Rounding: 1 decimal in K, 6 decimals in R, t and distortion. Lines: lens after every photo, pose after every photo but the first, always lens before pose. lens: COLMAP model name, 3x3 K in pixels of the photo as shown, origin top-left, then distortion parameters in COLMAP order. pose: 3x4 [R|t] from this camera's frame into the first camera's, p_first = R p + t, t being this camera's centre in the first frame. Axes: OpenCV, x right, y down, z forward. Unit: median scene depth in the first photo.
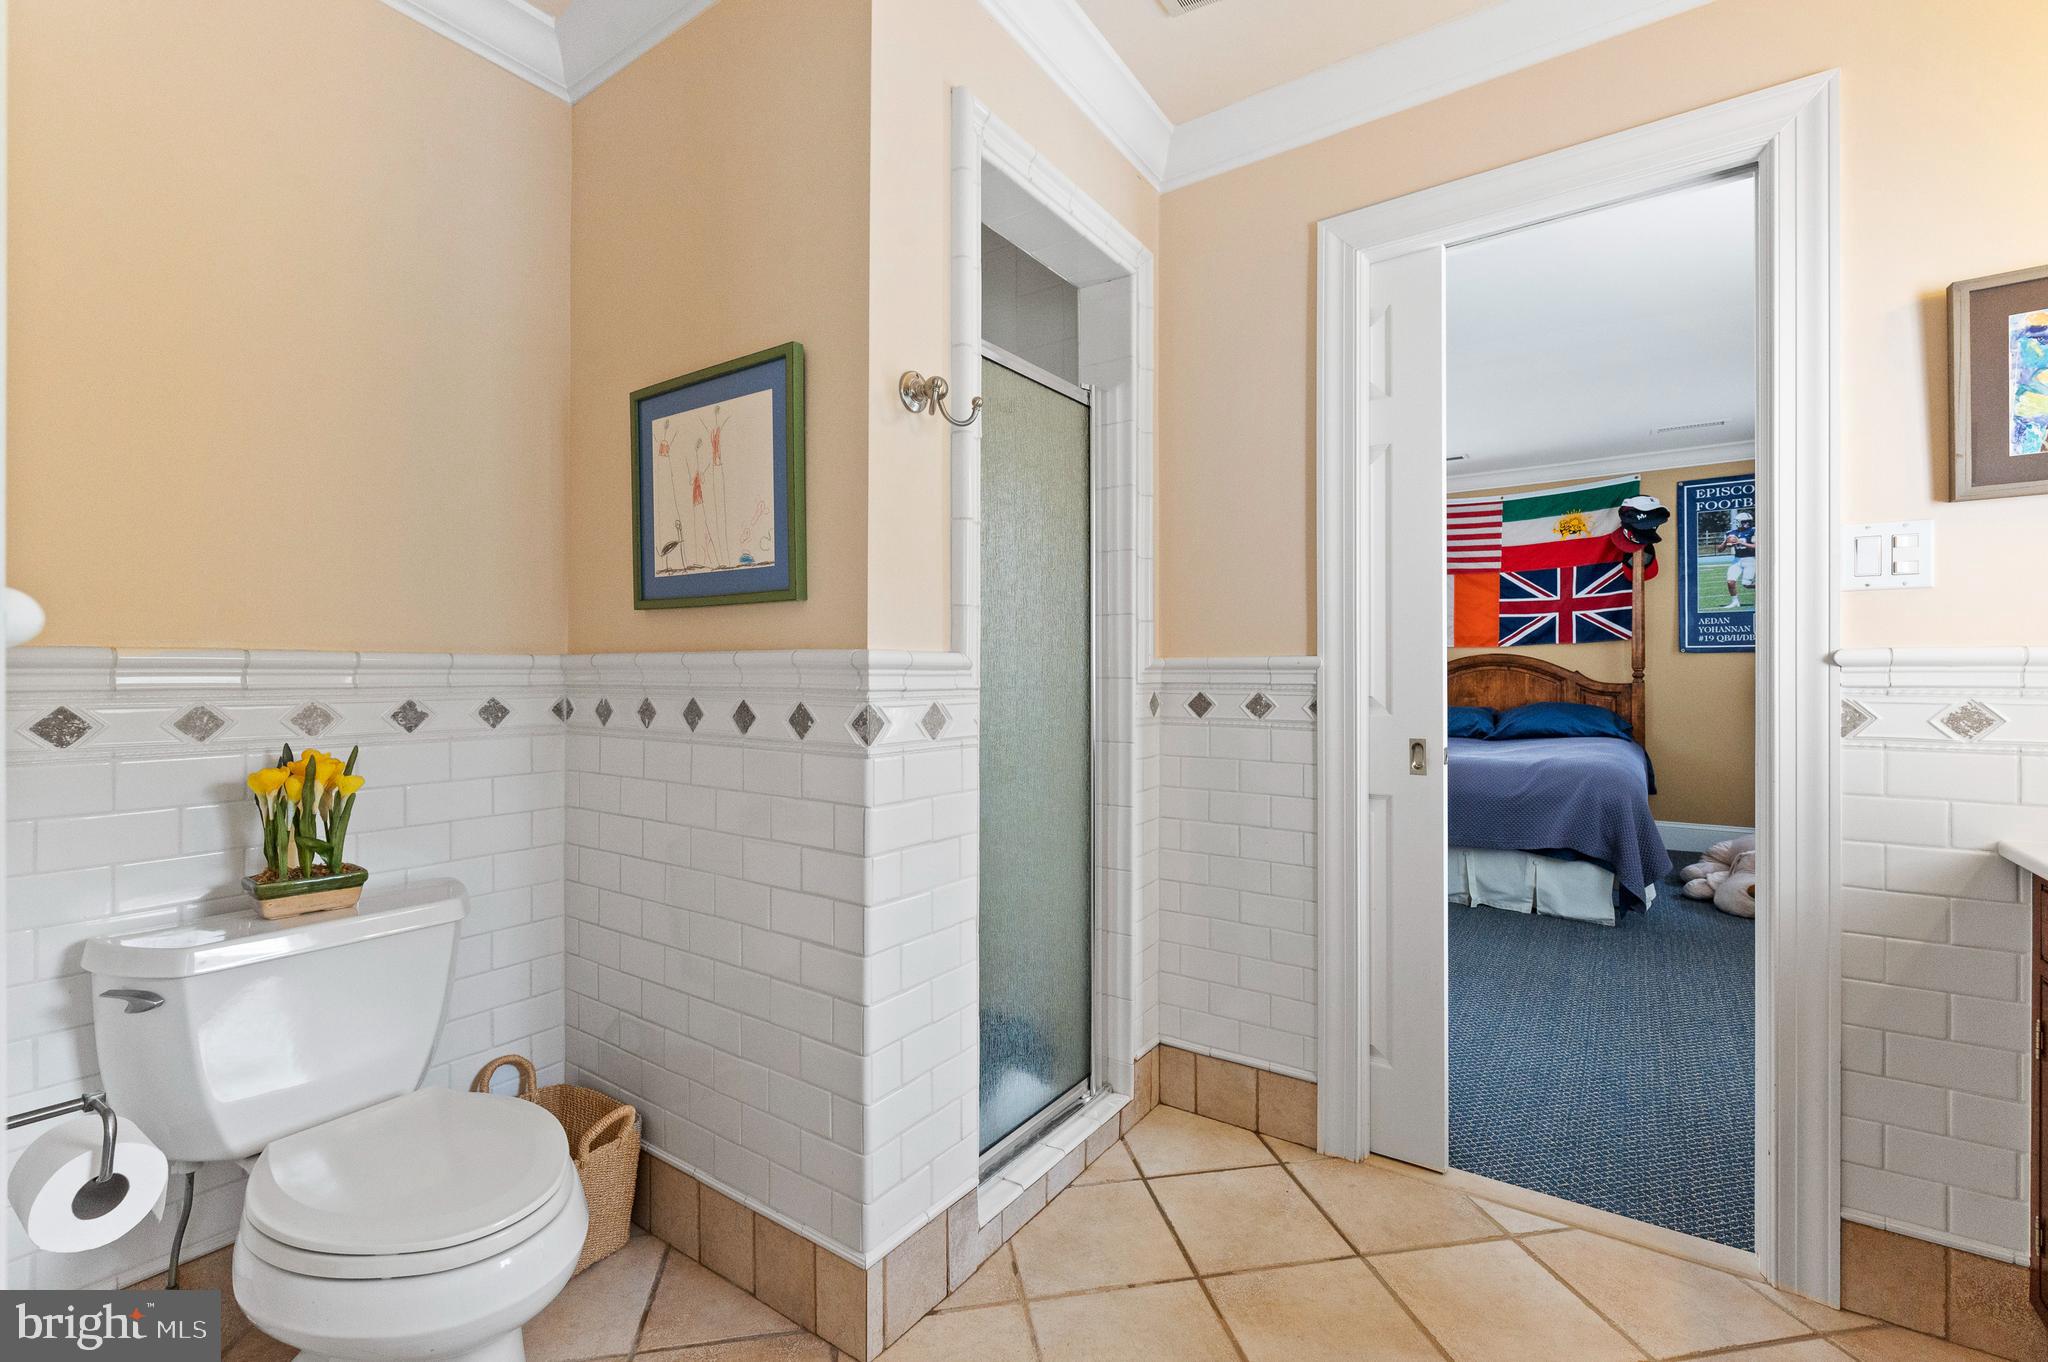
lens RADIAL K [[890.3, 0, 1020.9], [0, 890.3, 673.3], [0, 0, 1]] dist [-0.000559, 0.000949]
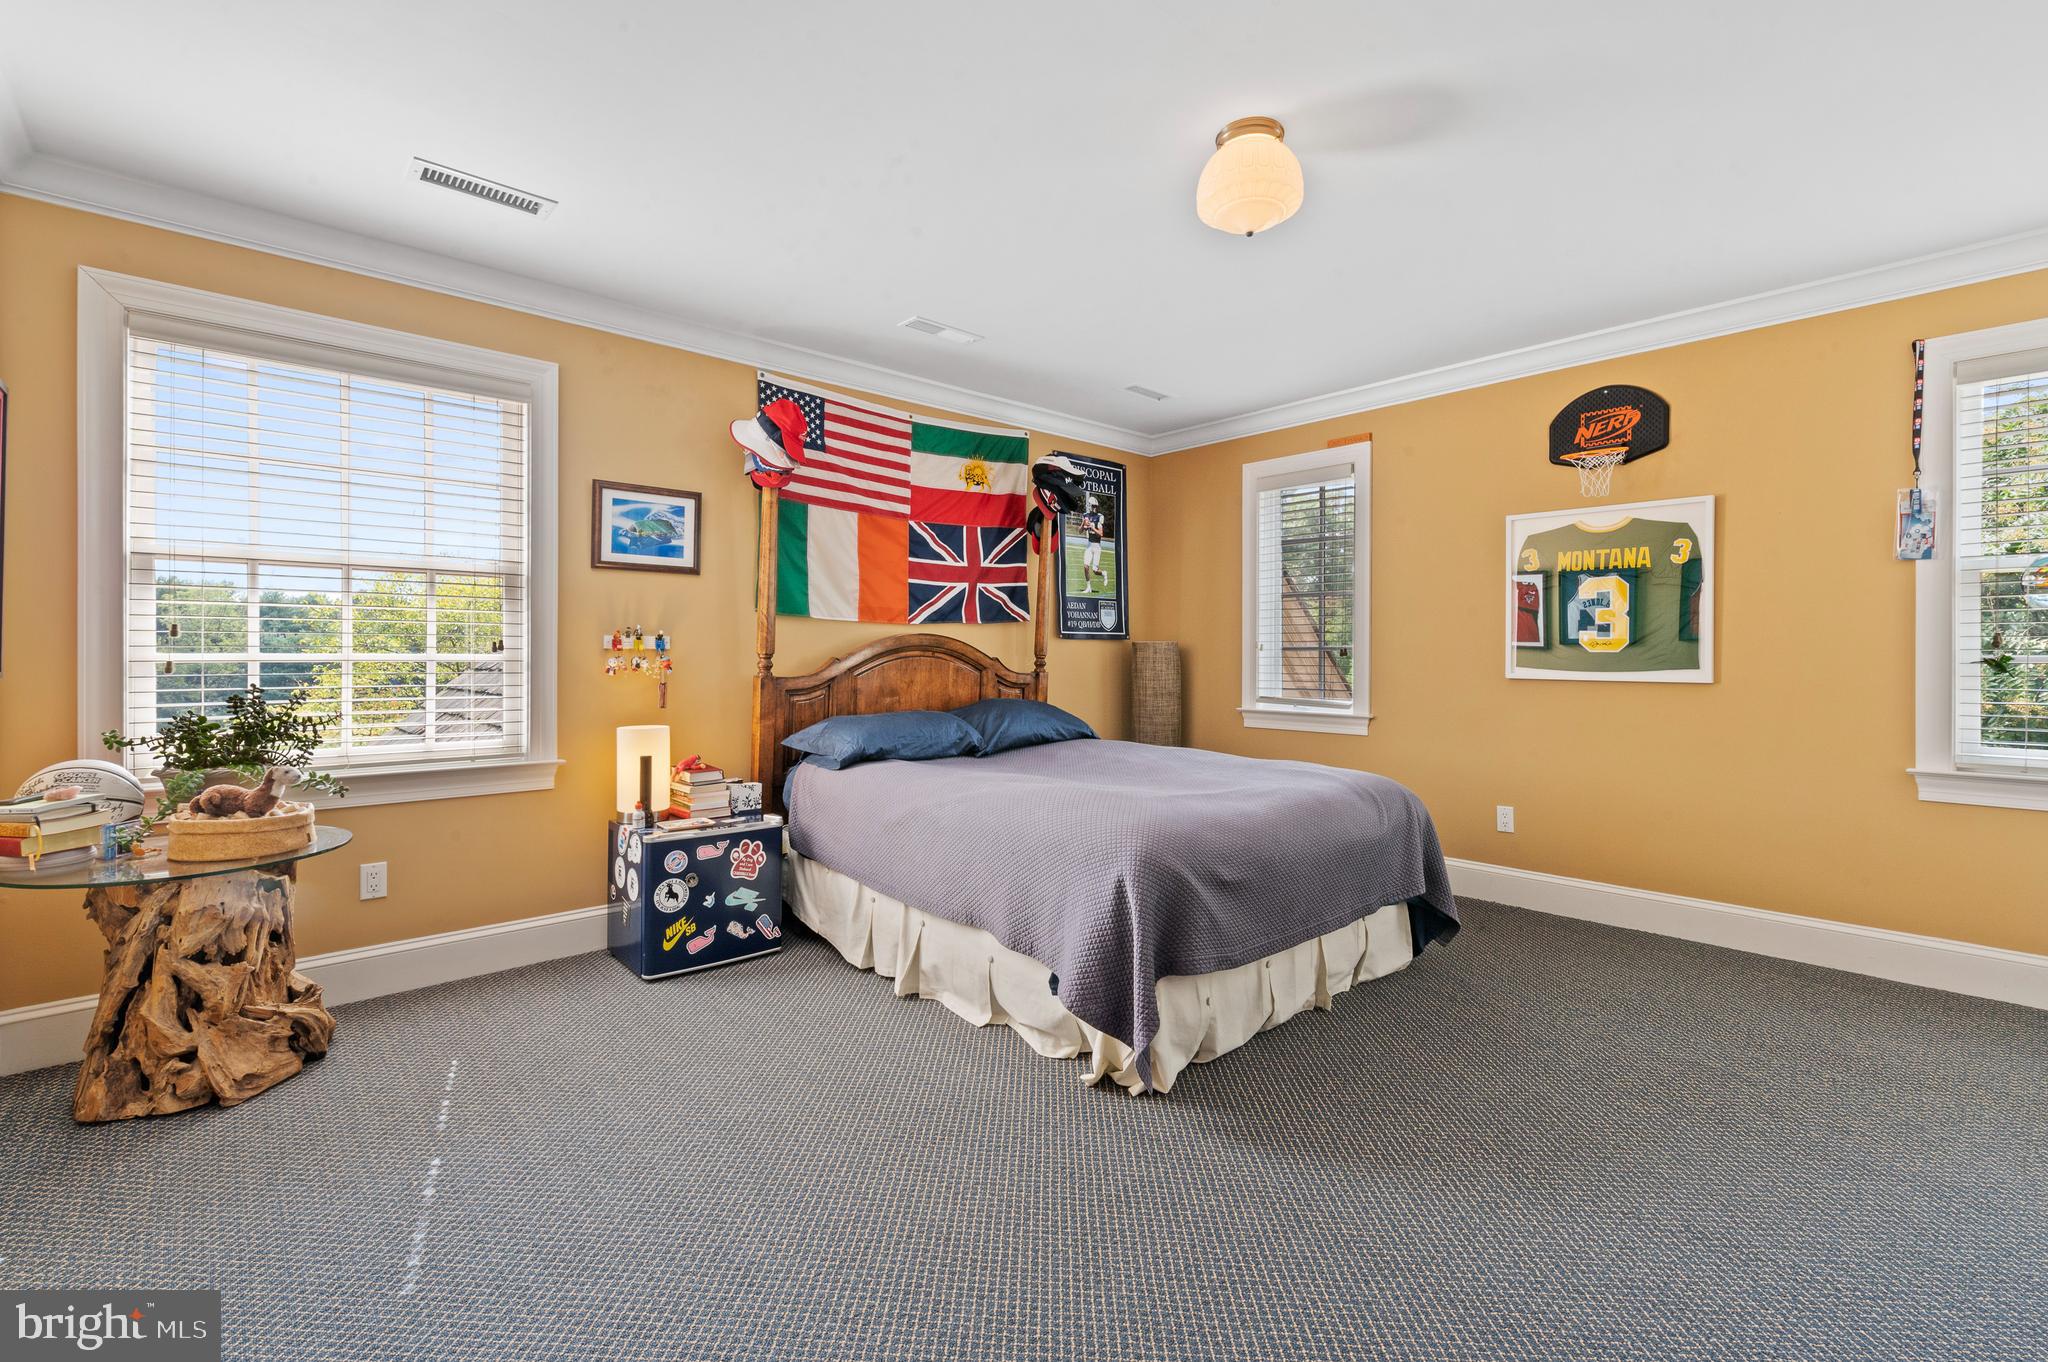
lens RADIAL K [[890.3, 0, 1026.2], [0, 890.3, 662.1], [0, 0, 1]] dist [-0.000559, 0.000949]
pose [[0.197289, -0.001713, 0.980344, -0.147665], [0.003990, 0.999992, 0.000944, 0.000147], [-0.980337, 0.003725, 0.197294, 0.797318]]
